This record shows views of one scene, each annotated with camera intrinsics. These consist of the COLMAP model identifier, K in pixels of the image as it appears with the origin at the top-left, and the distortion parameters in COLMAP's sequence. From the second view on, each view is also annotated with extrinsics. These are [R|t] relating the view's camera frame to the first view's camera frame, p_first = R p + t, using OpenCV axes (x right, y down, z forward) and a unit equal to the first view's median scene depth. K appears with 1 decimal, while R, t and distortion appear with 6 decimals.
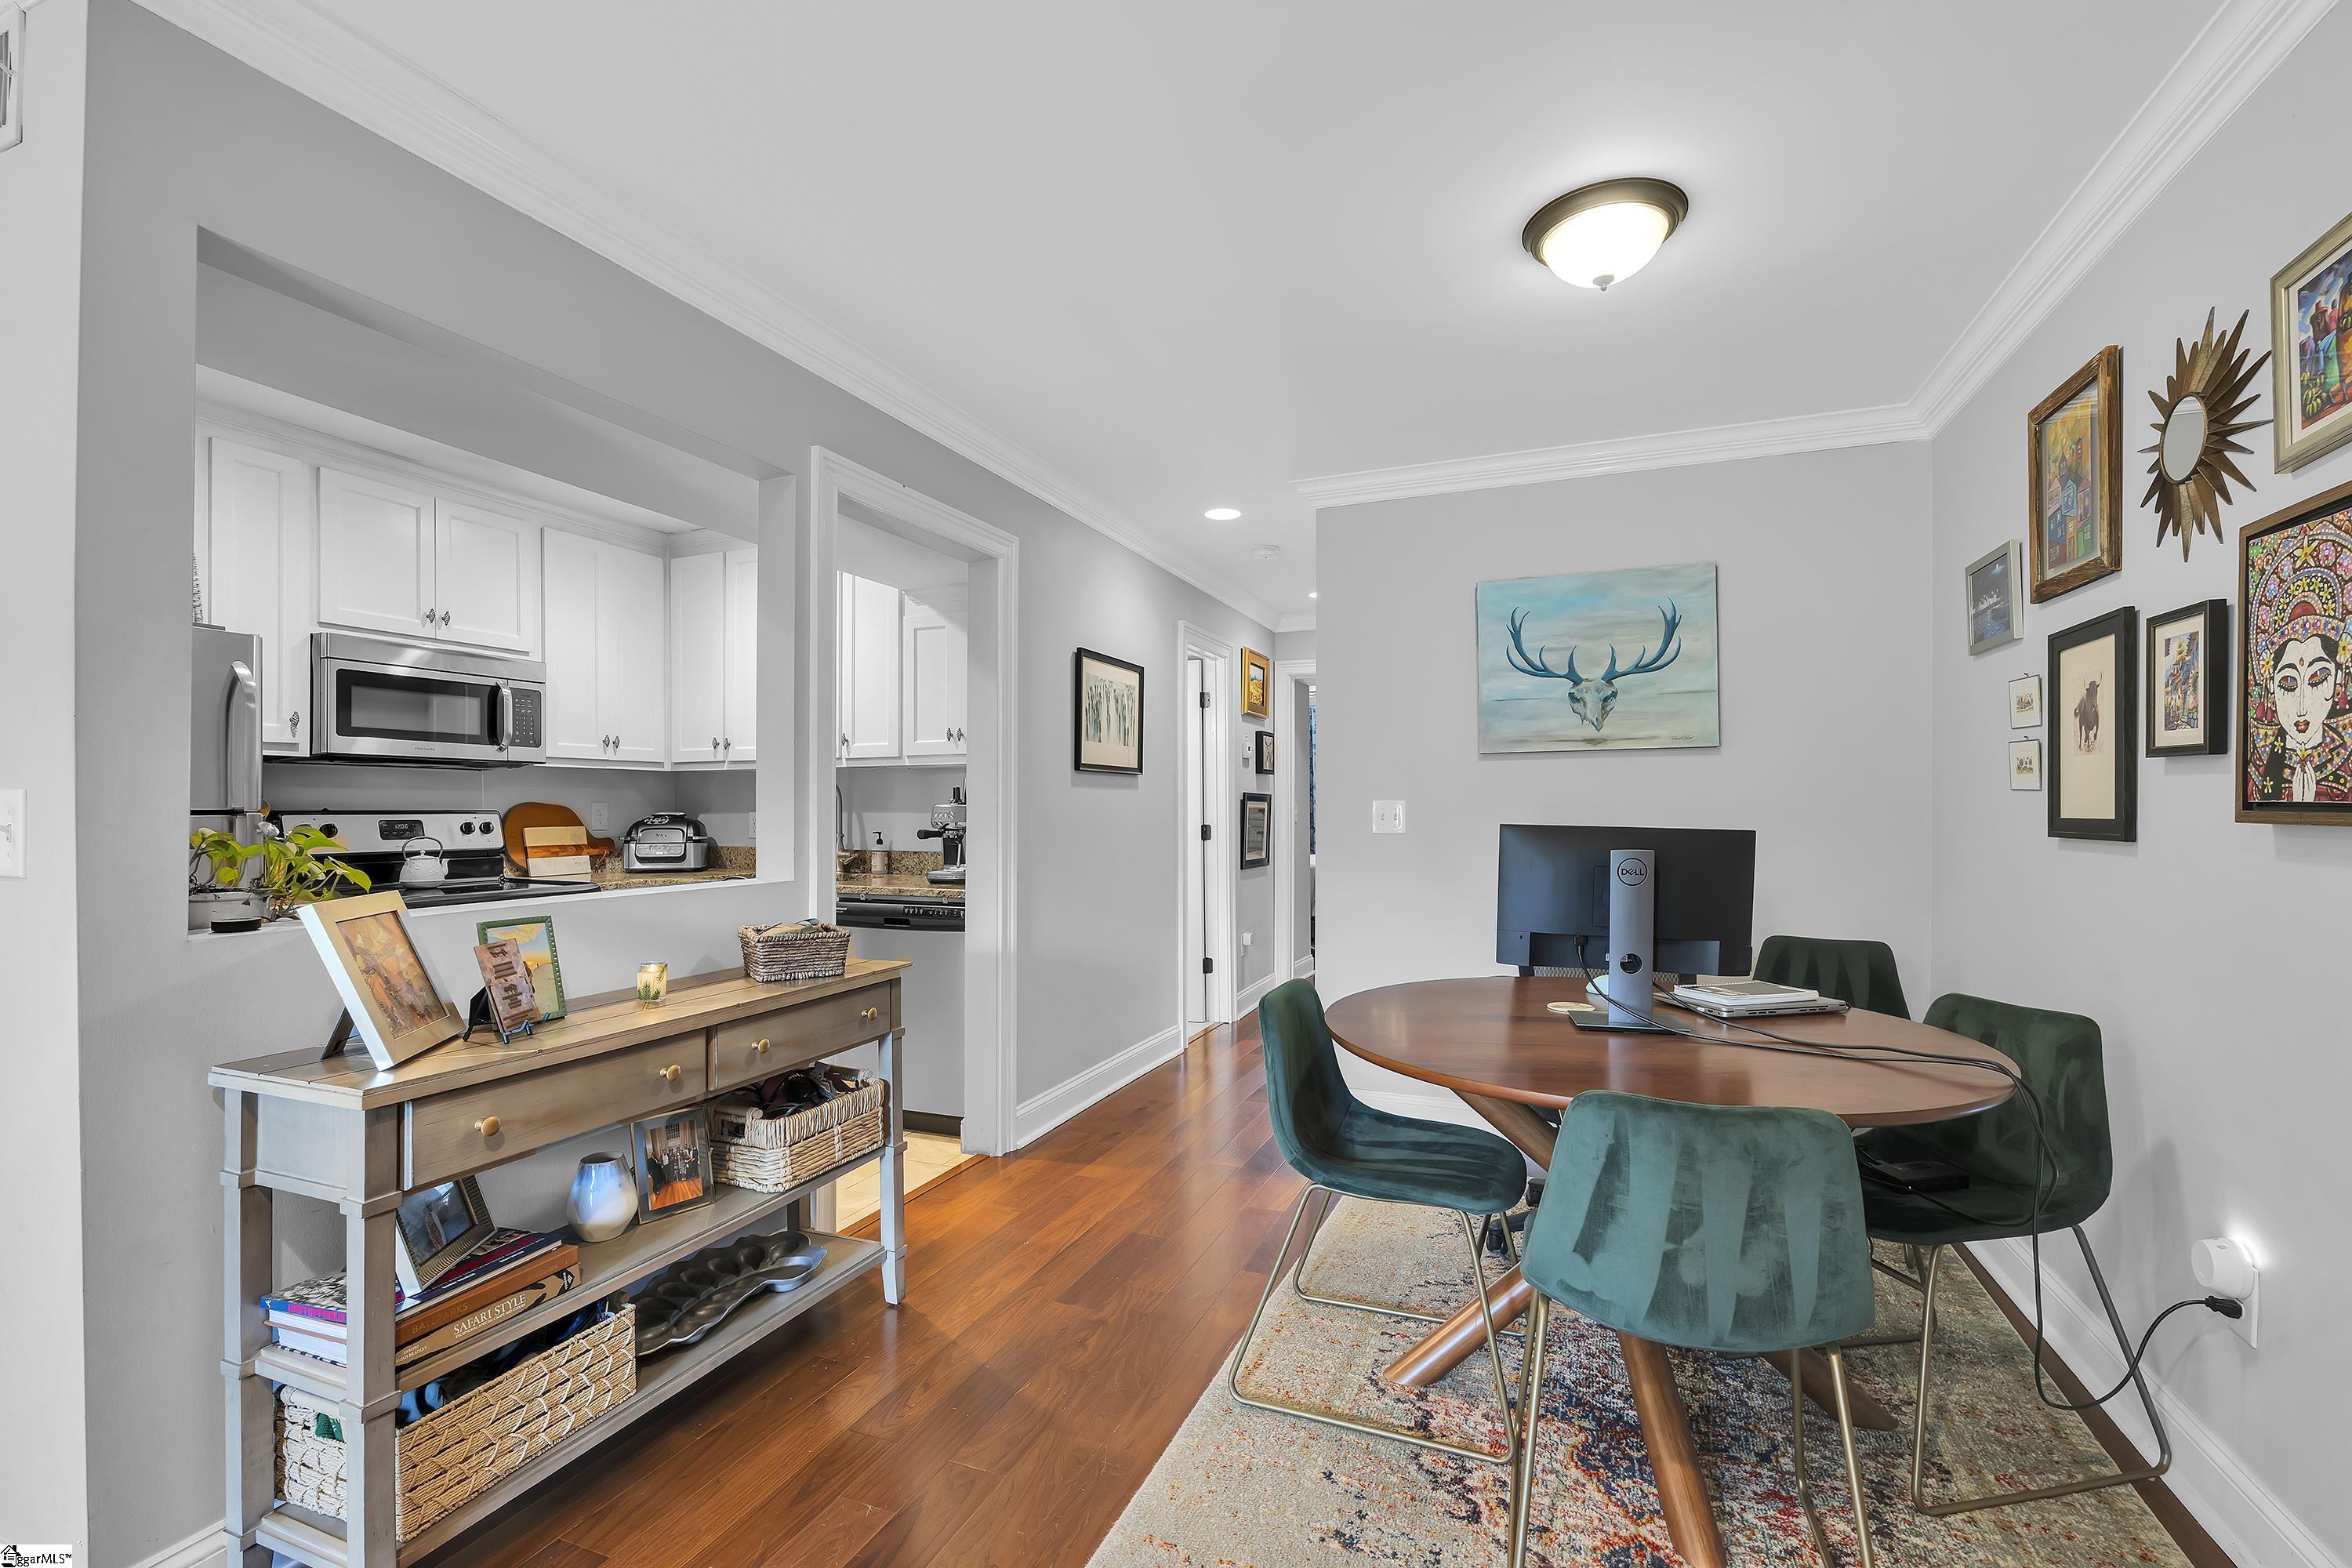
lens RADIAL K [[1028.3, 0, 1173.4], [0, 1028.3, 795.0], [0, 0, 1]] dist [0.004388, 0.000701]
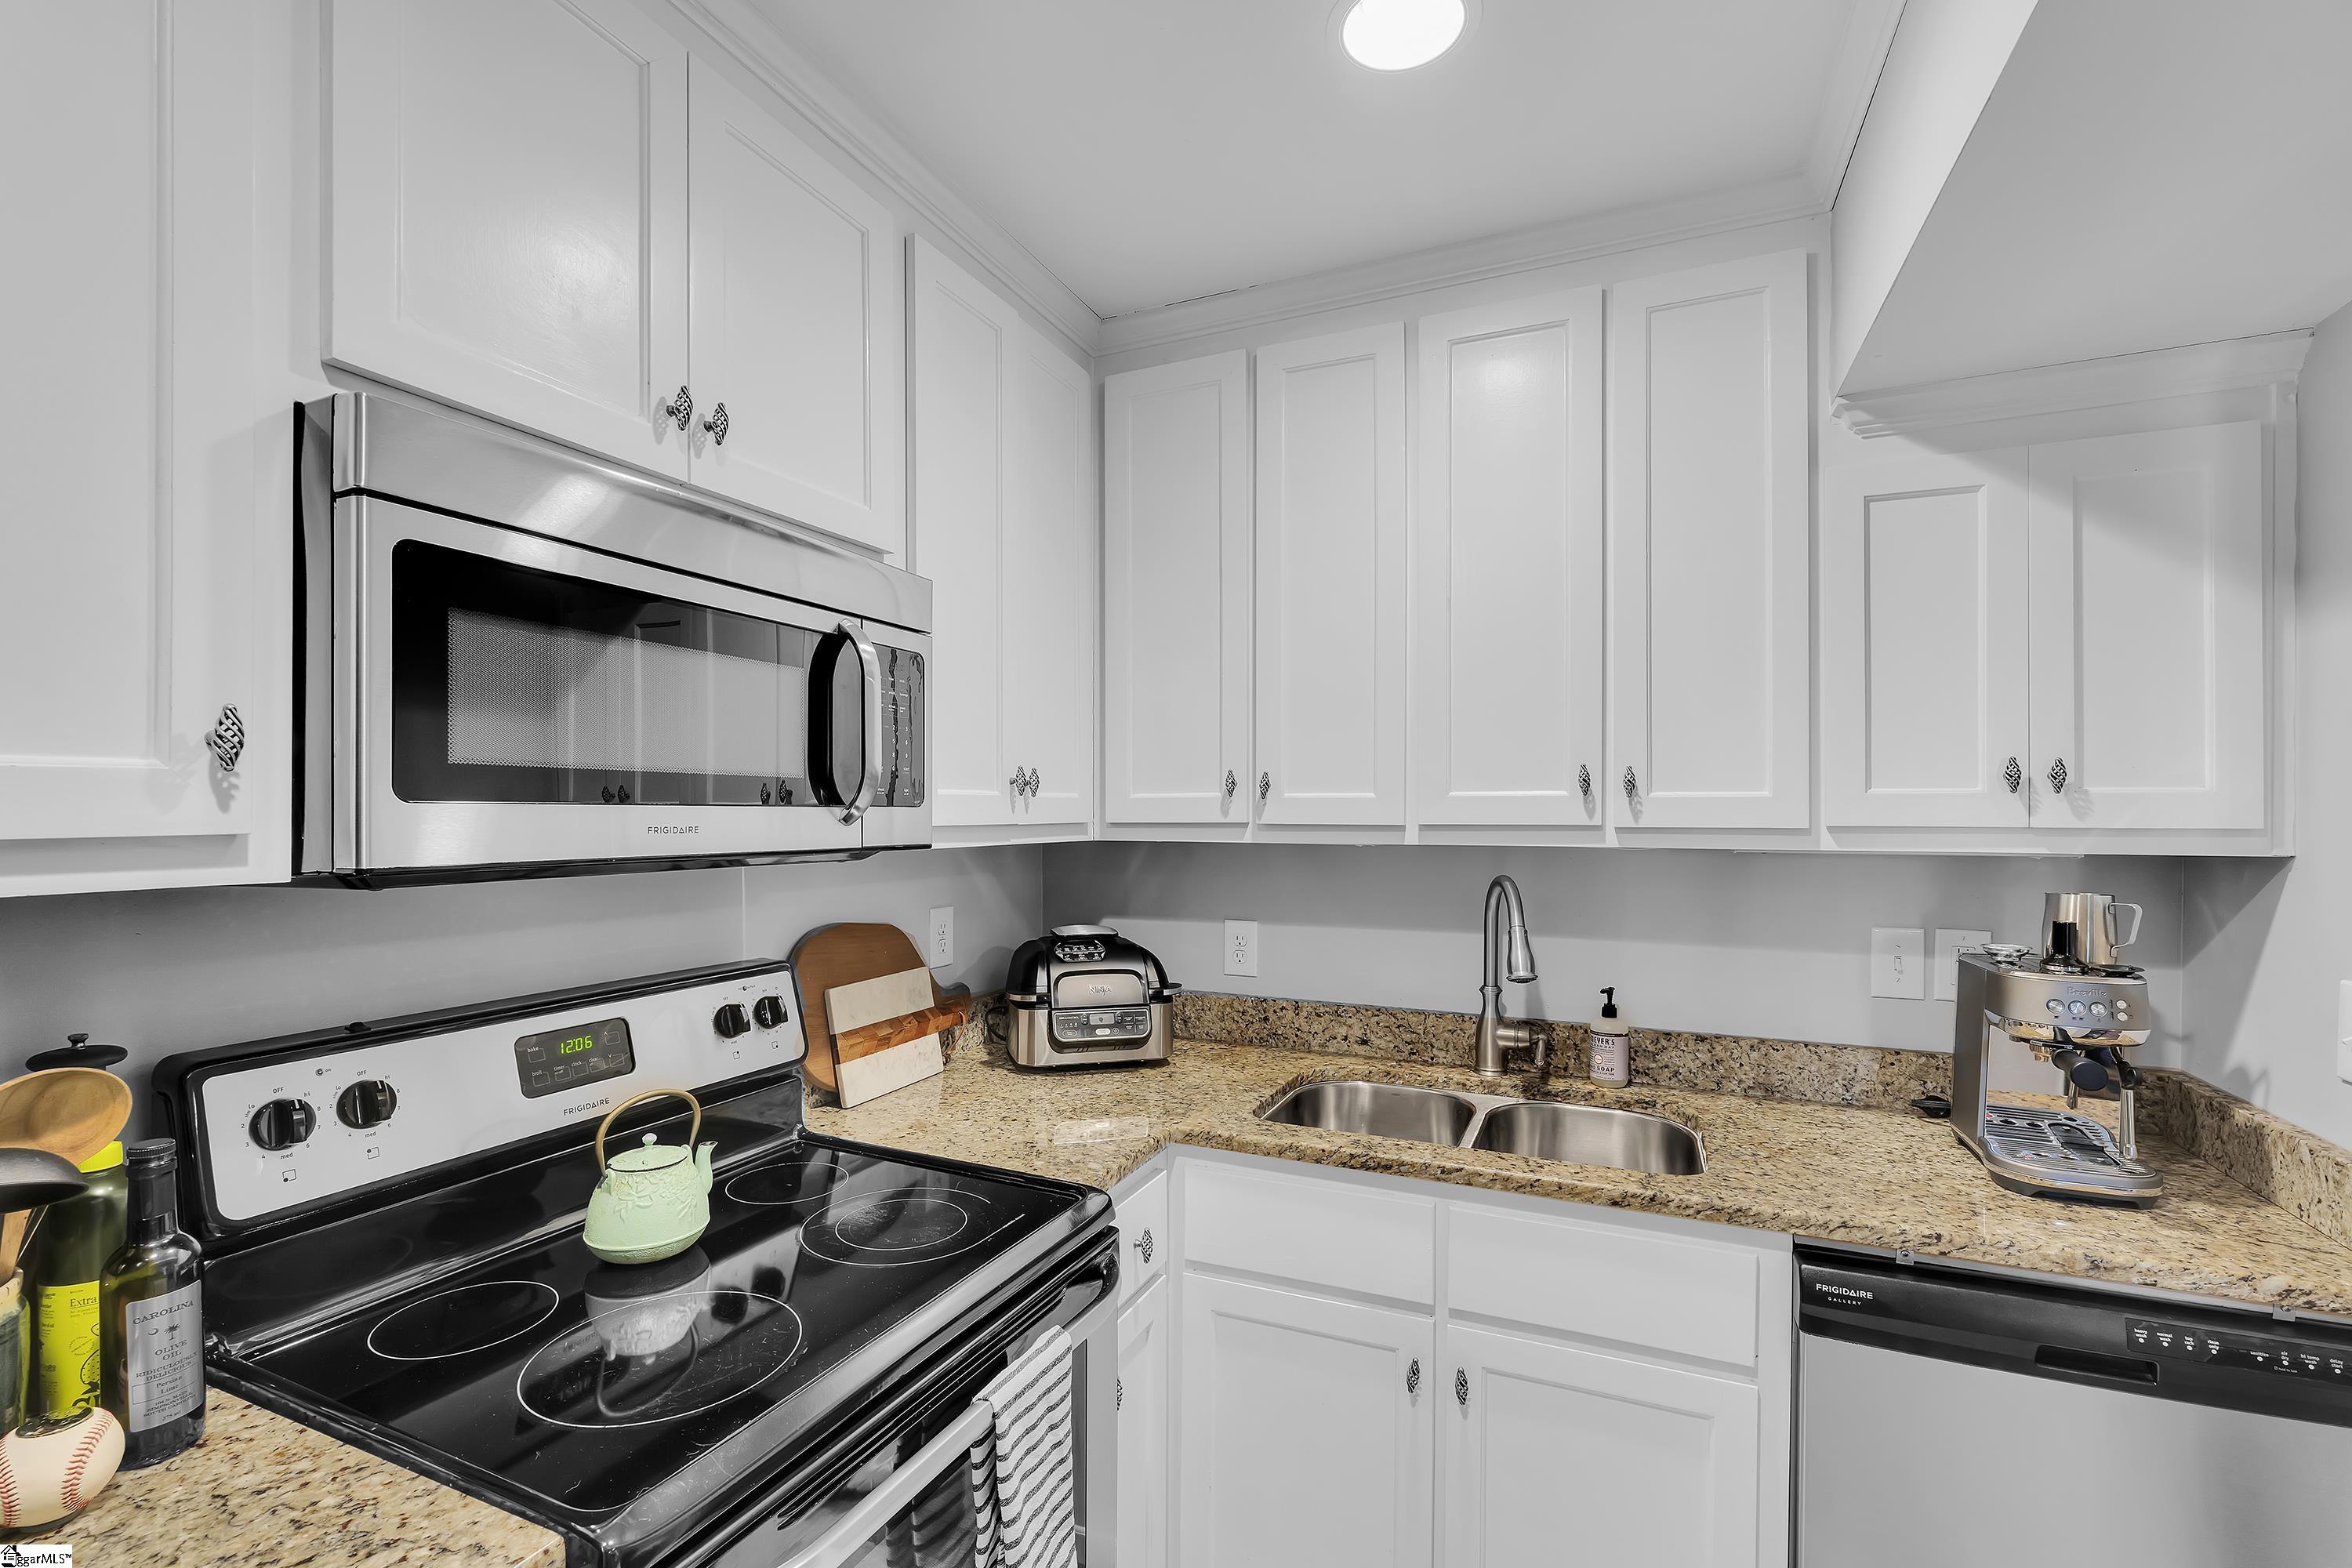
lens RADIAL K [[1028.3, 0, 1179.3], [0, 1028.3, 802.2], [0, 0, 1]] dist [0.004388, 0.000701]
pose [[0.999733, 0.003930, -0.022764, -0.509614], [-0.003804, 0.999977, 0.005563, -0.049974], [0.022785, -0.005475, 0.999725, 0.625051]]
